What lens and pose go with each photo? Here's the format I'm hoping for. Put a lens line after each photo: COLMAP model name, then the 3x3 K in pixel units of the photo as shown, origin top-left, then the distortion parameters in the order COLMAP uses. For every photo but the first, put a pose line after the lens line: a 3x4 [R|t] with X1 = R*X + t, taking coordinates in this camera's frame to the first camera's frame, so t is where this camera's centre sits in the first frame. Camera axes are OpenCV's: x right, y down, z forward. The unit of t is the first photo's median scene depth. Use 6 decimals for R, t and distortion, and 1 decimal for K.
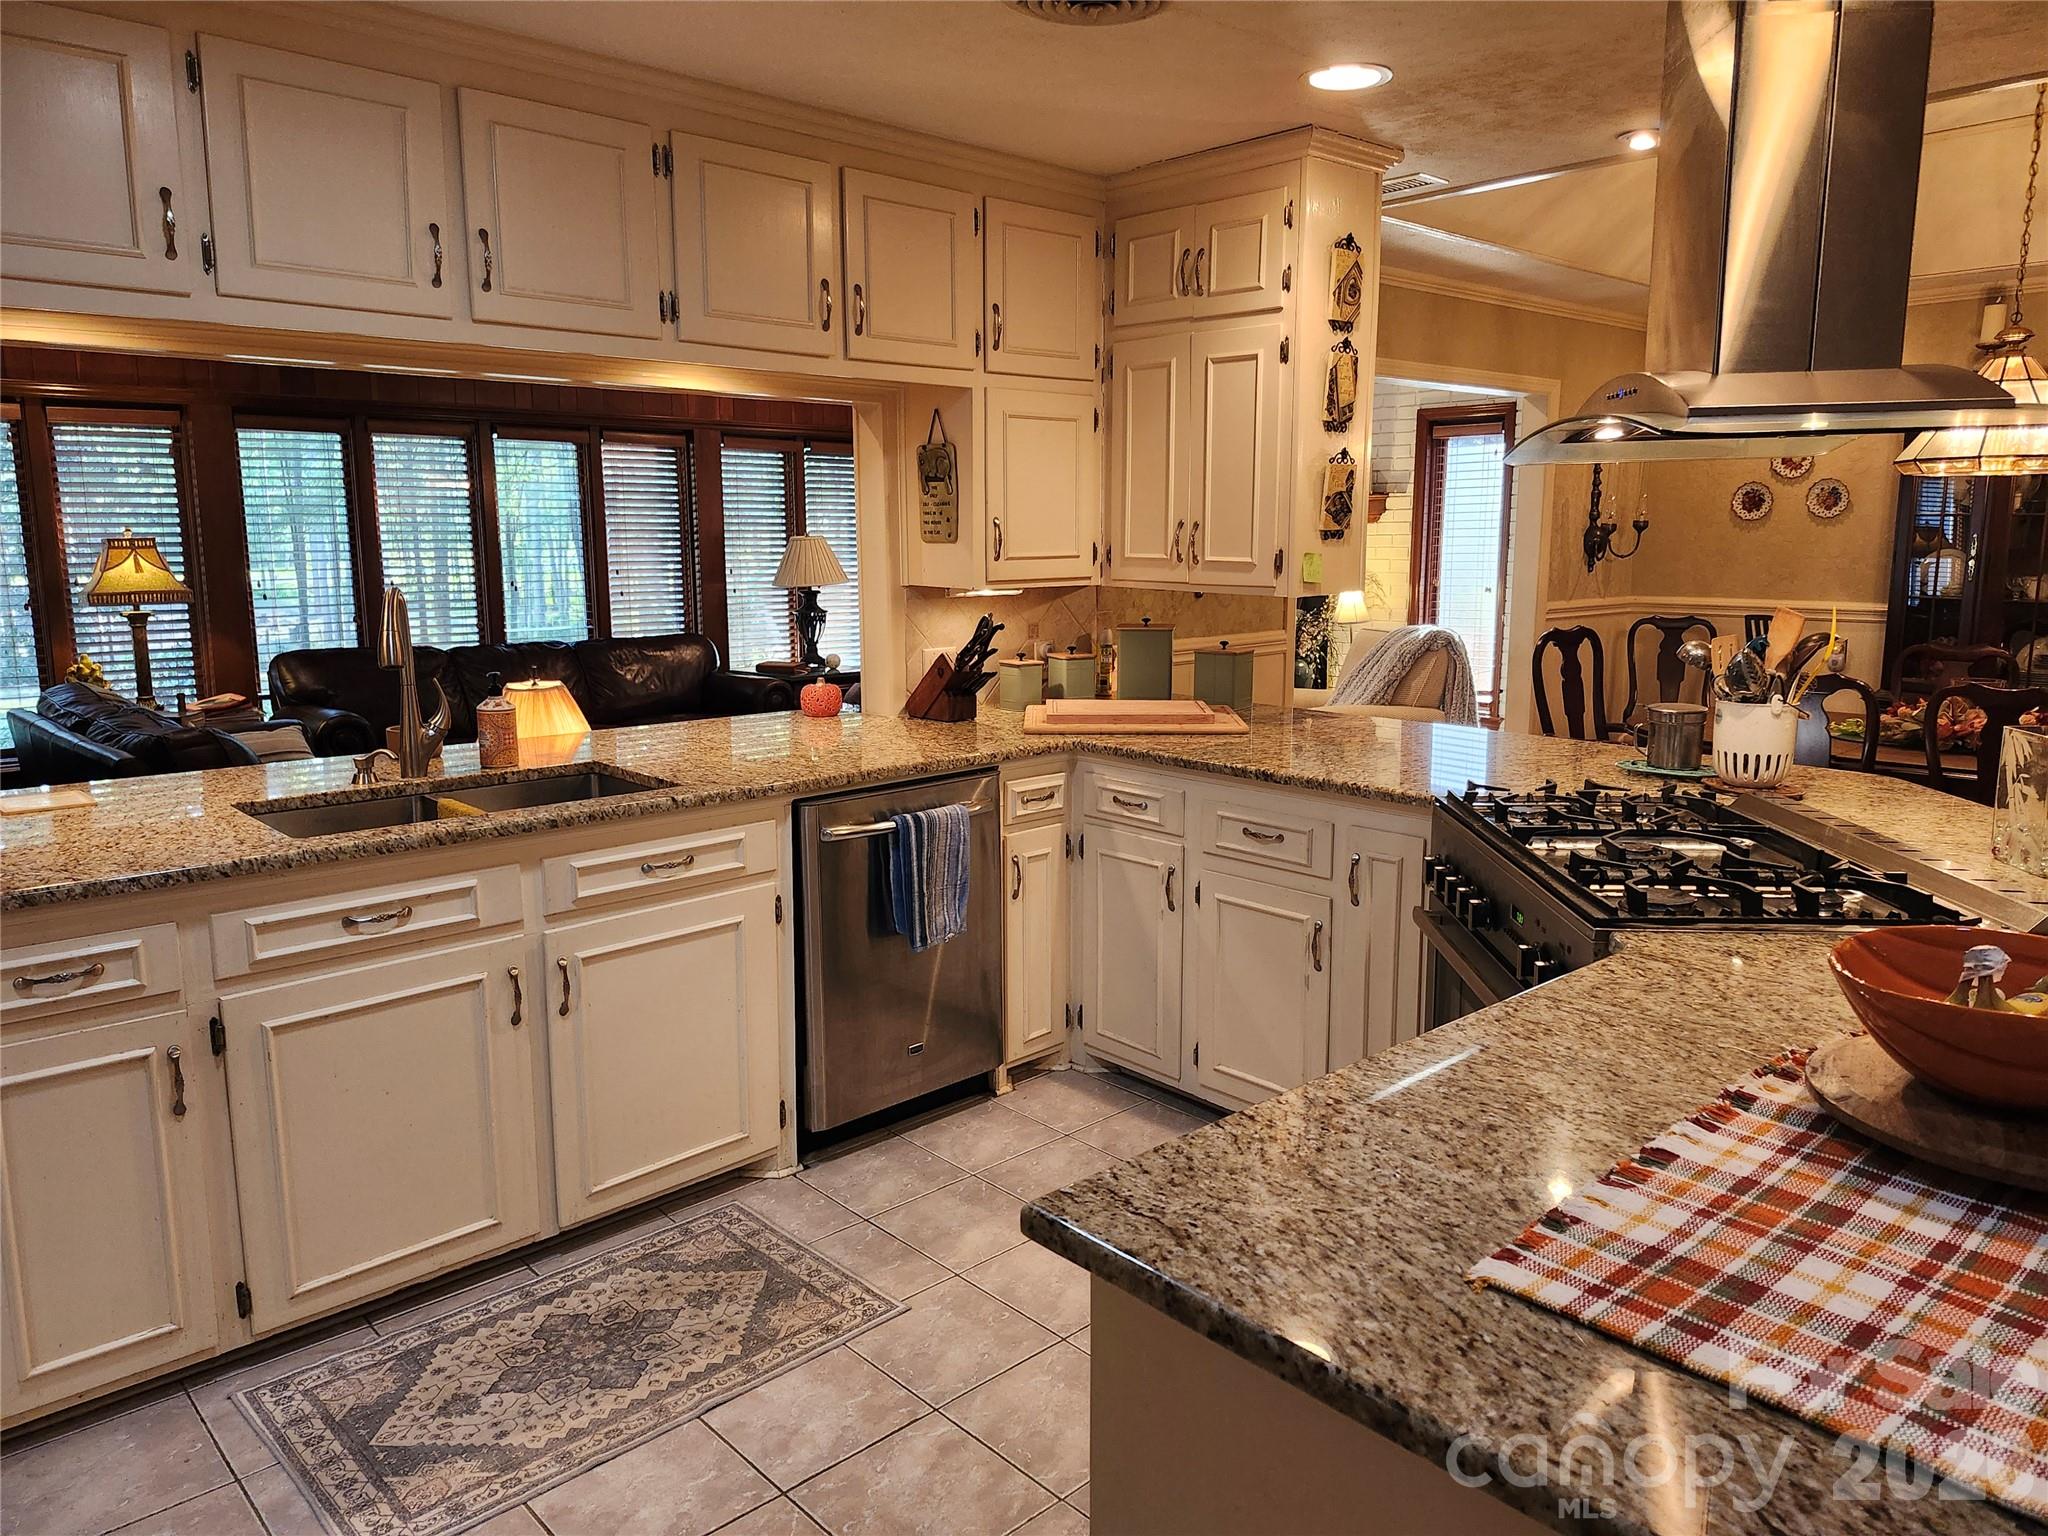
lens RADIAL K [[1398.9, 0, 1024.0], [0, 1398.9, 768.0], [0, 0, 1]] dist [0.114543, -0.145197]
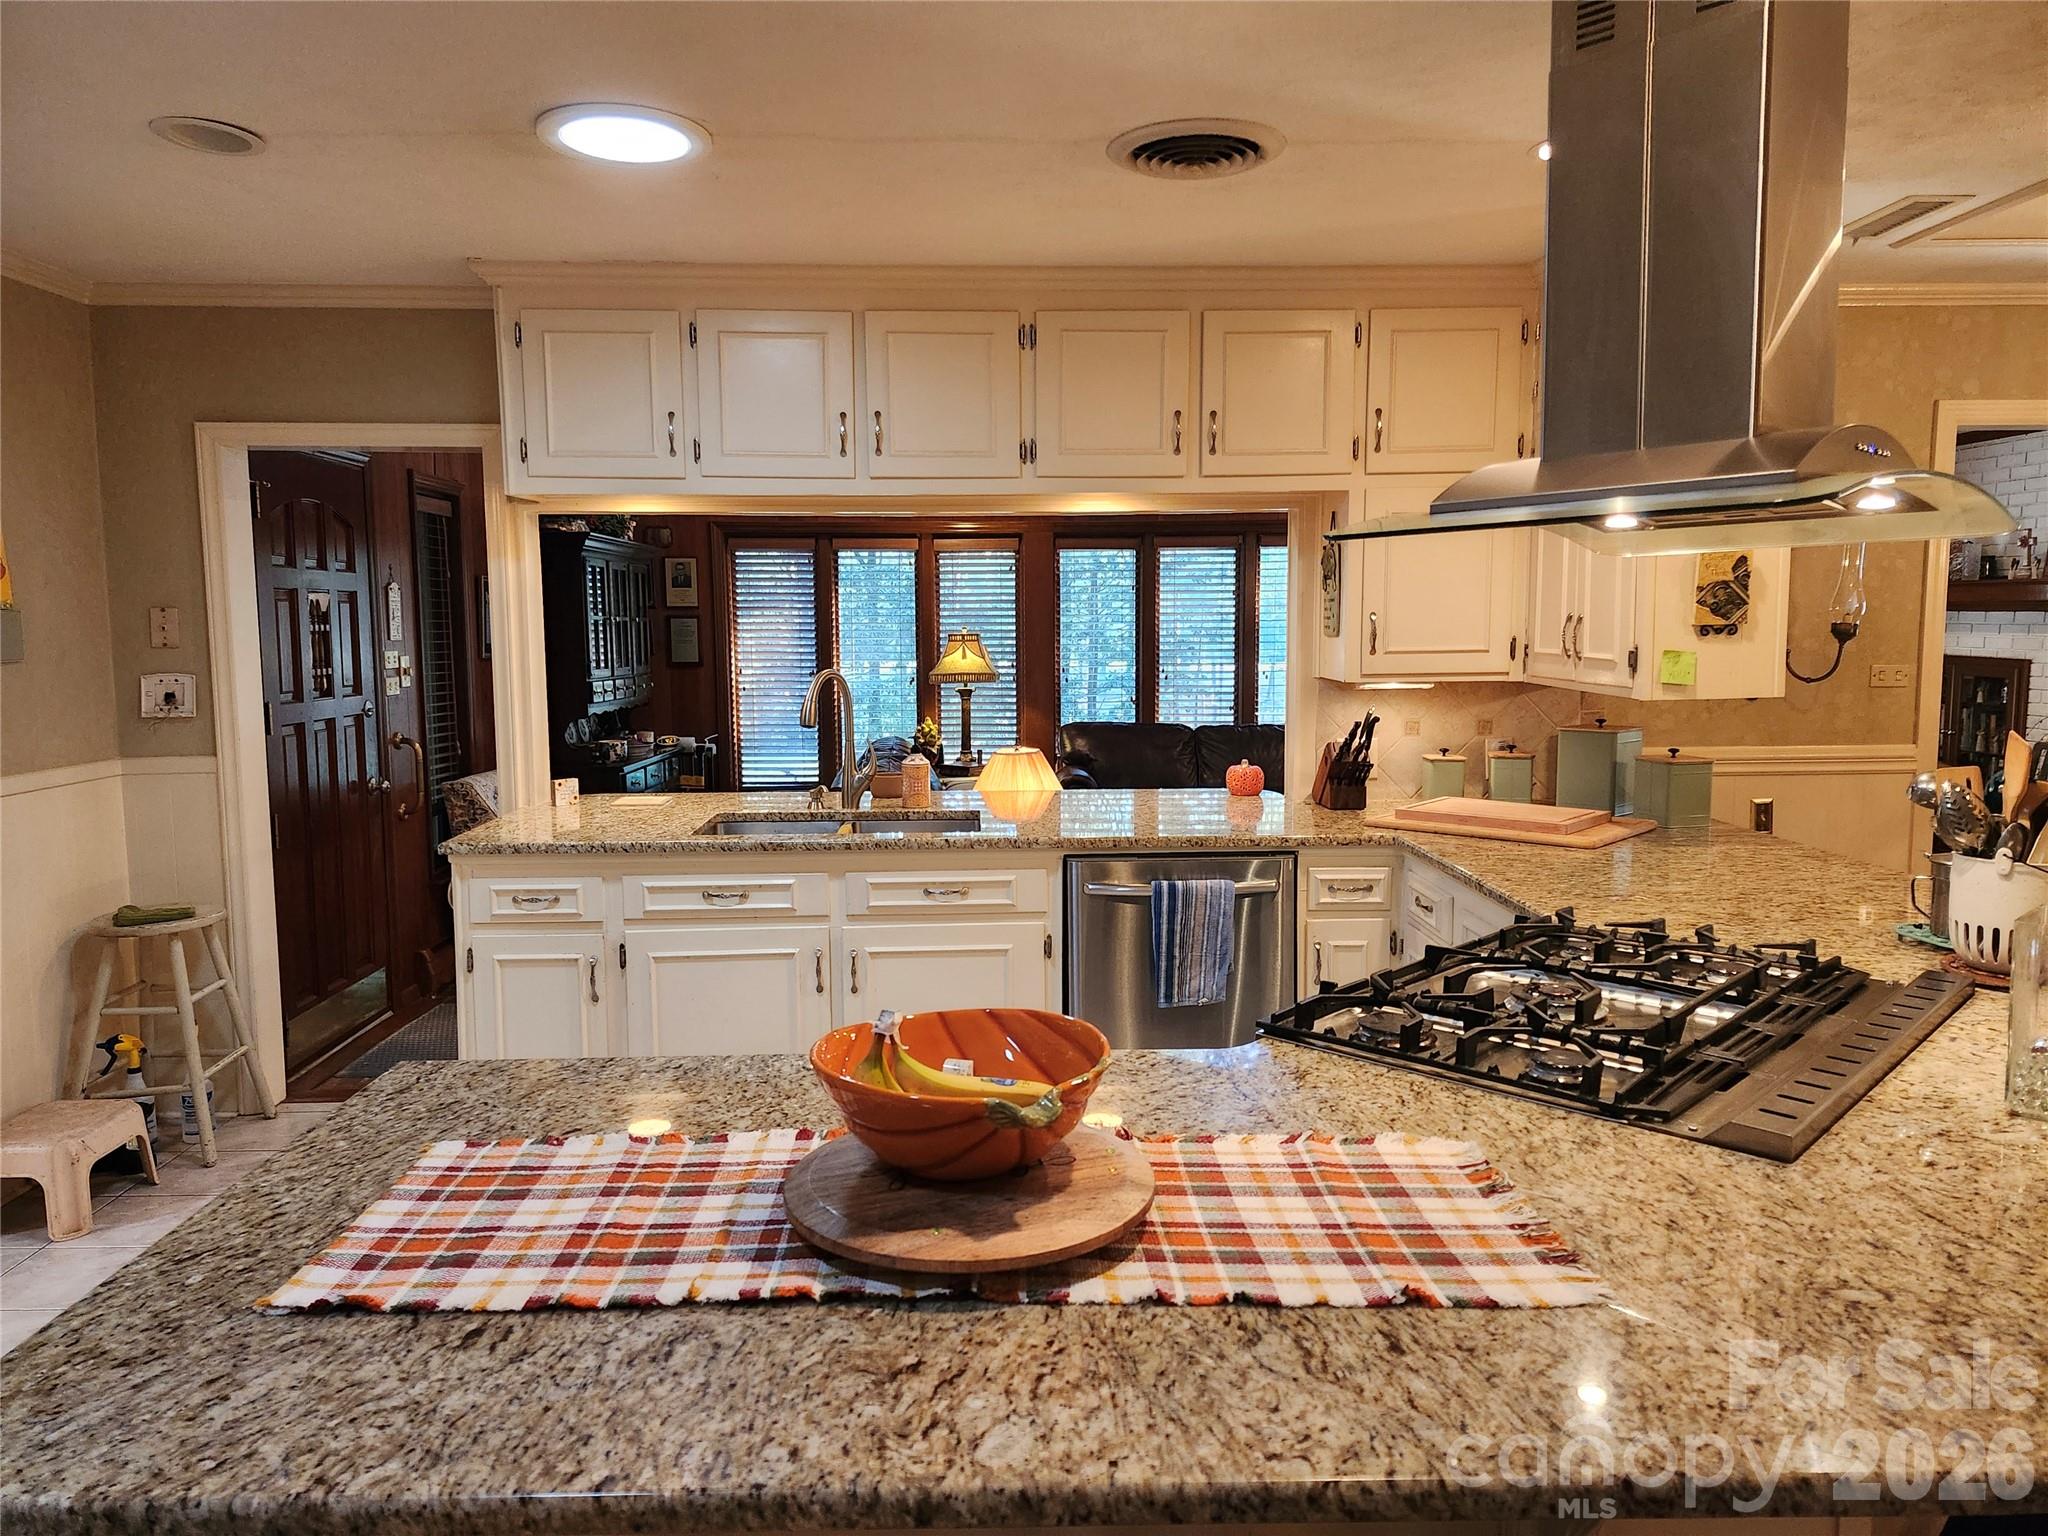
lens RADIAL K [[1398.9, 0, 1024.0], [0, 1398.9, 768.0], [0, 0, 1]] dist [0.114543, -0.145197]
pose [[0.754514, 0.066005, -0.652956, 0.474856], [-0.107301, 0.993948, -0.023515, -0.015322], [0.647452, 0.087805, 0.757031, 0.072170]]
